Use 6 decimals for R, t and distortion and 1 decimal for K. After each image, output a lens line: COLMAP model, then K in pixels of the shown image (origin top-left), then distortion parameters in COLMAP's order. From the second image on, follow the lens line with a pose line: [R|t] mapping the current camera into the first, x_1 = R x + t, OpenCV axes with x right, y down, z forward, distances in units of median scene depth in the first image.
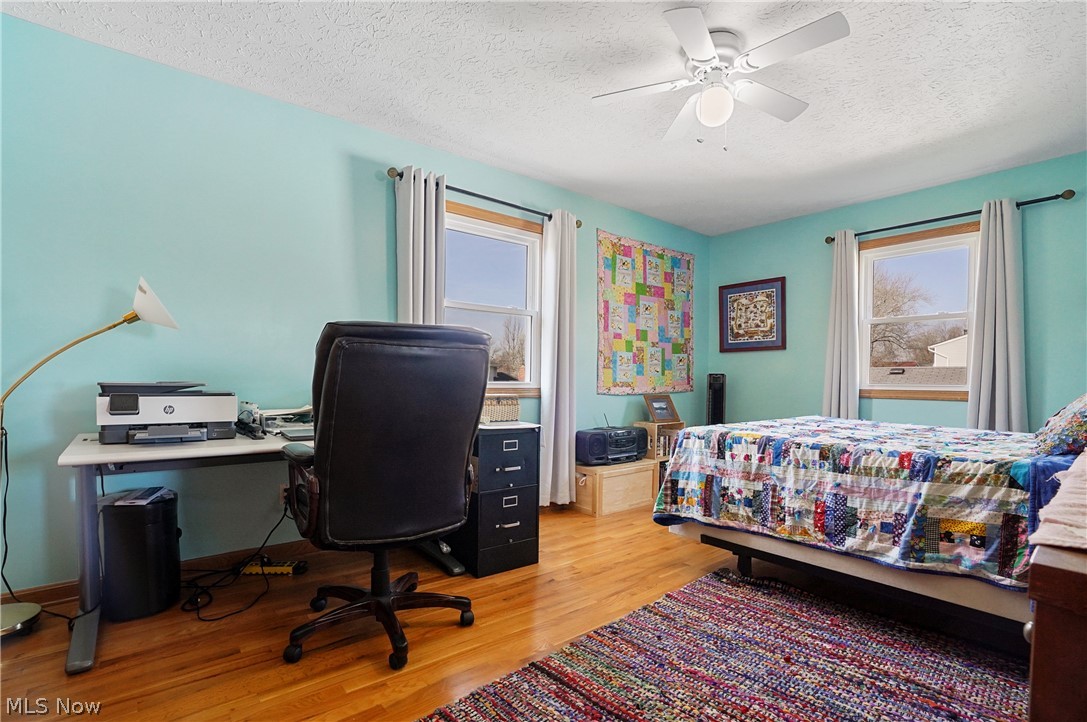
lens RADIAL K [[503.7, 0, 538.5], [0, 503.7, 391.4], [0, 0, 1]] dist [-0.062978, 0.021407]
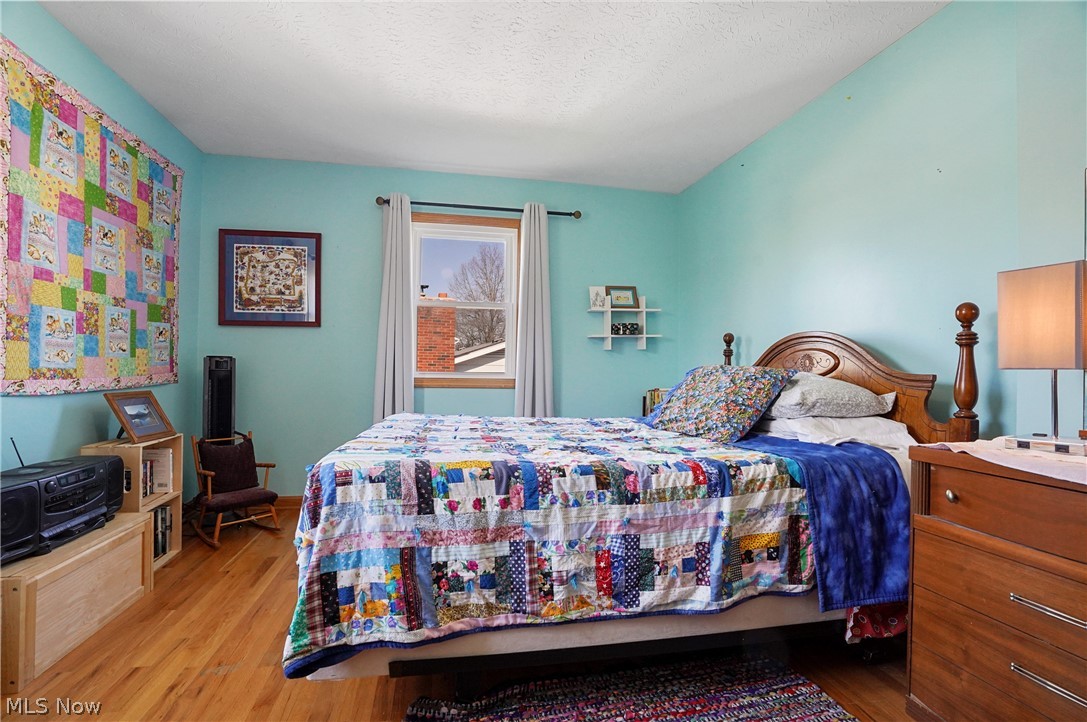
lens RADIAL K [[503.7, 0, 550.9], [0, 503.7, 366.6], [0, 0, 1]] dist [-0.062978, 0.021407]
pose [[0.455538, 0.004811, 0.890203, -0.058277], [0.010234, 0.999891, -0.010641, -0.018552], [-0.890158, 0.013957, 0.455439, 0.588929]]
